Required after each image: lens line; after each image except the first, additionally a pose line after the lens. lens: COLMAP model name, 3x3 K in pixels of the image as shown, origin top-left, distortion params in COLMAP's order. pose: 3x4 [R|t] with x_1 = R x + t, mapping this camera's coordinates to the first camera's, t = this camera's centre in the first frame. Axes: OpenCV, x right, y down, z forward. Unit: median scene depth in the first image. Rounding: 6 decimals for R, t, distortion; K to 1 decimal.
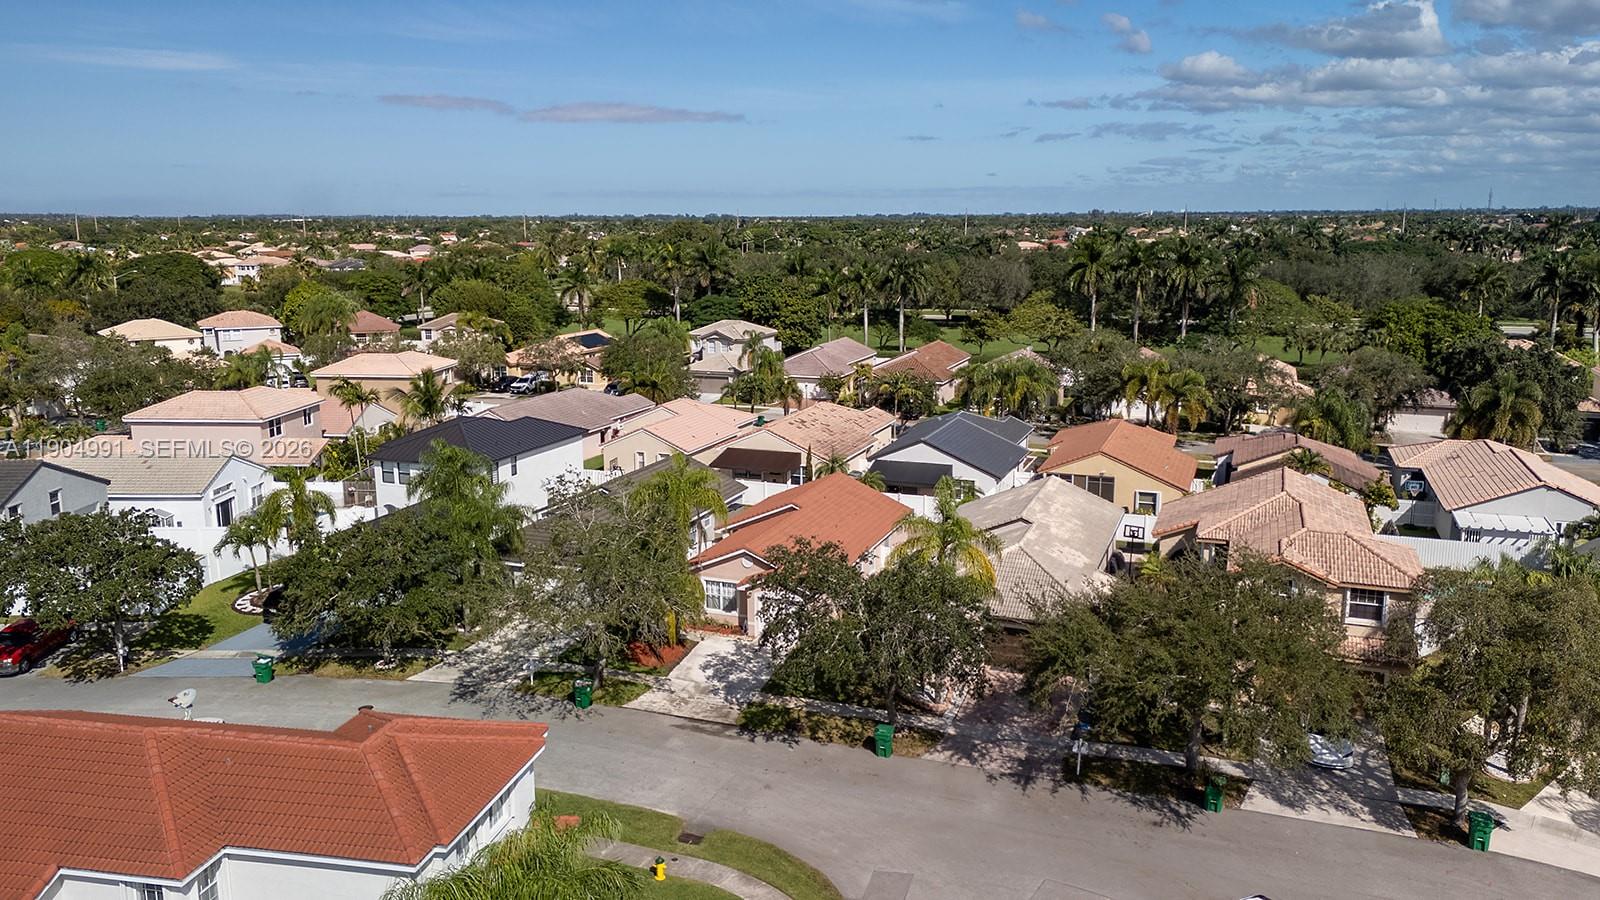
lens RADIAL K [[1175.8, 0, 805.0], [0, 1175.8, 447.0], [0, 0, 1]] dist [0.058298, -0.035120]
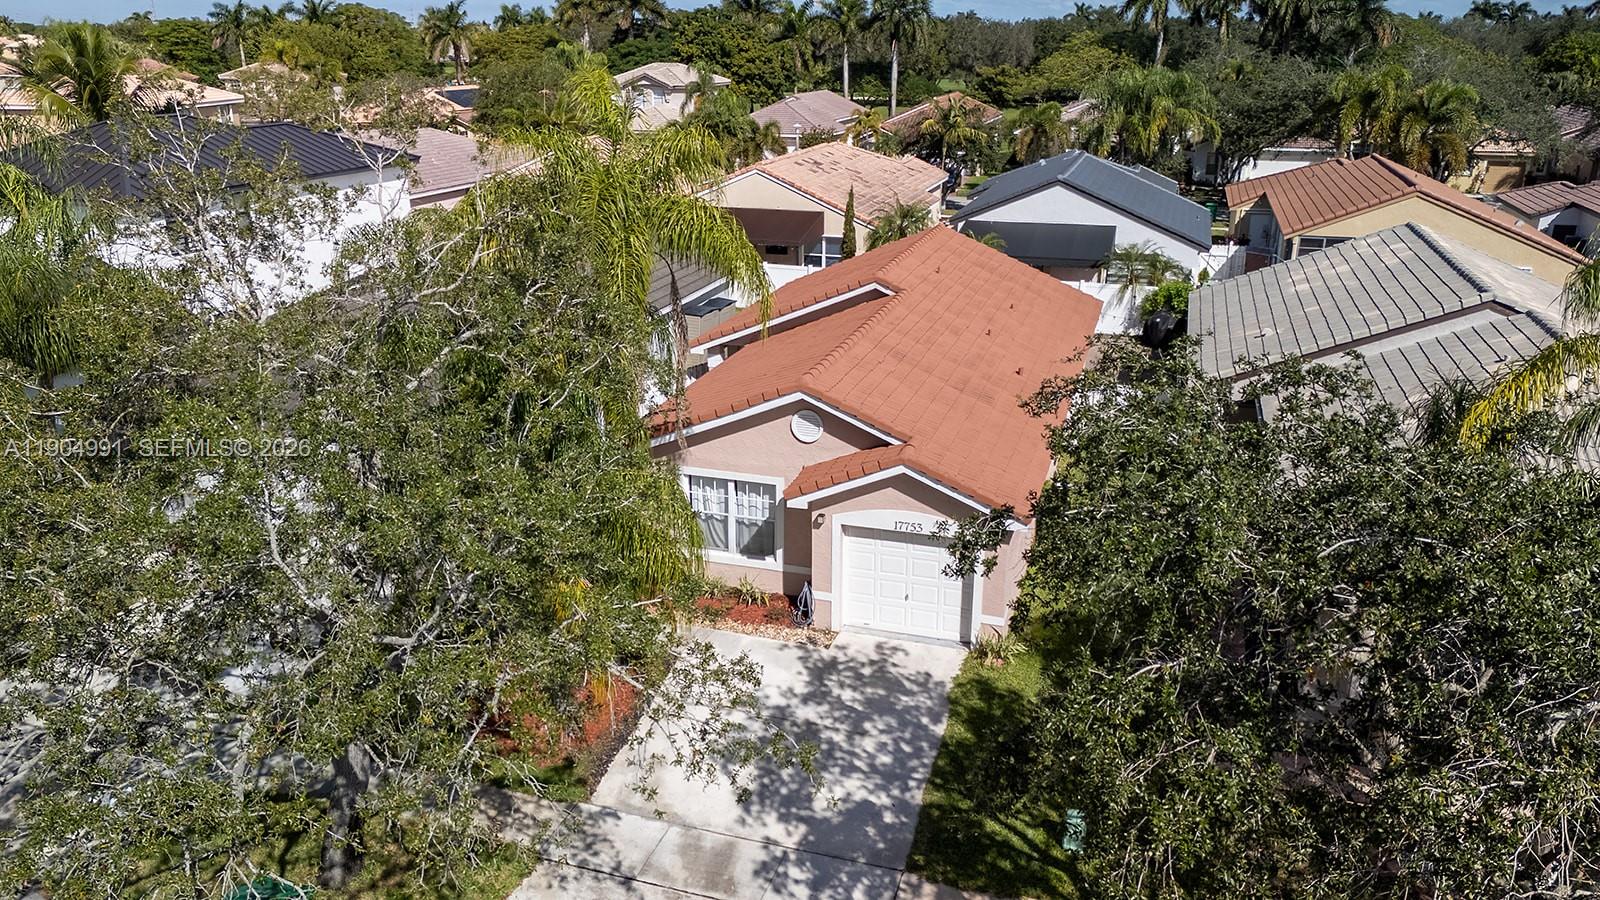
lens RADIAL K [[1175.8, 0, 805.0], [0, 1175.8, 447.0], [0, 0, 1]] dist [0.058298, -0.035120]
pose [[0.997703, -0.013775, 0.066330, -0.072818], [0.004298, 0.990008, 0.140947, 0.052381], [-0.067609, -0.140338, 0.987793, 0.634254]]
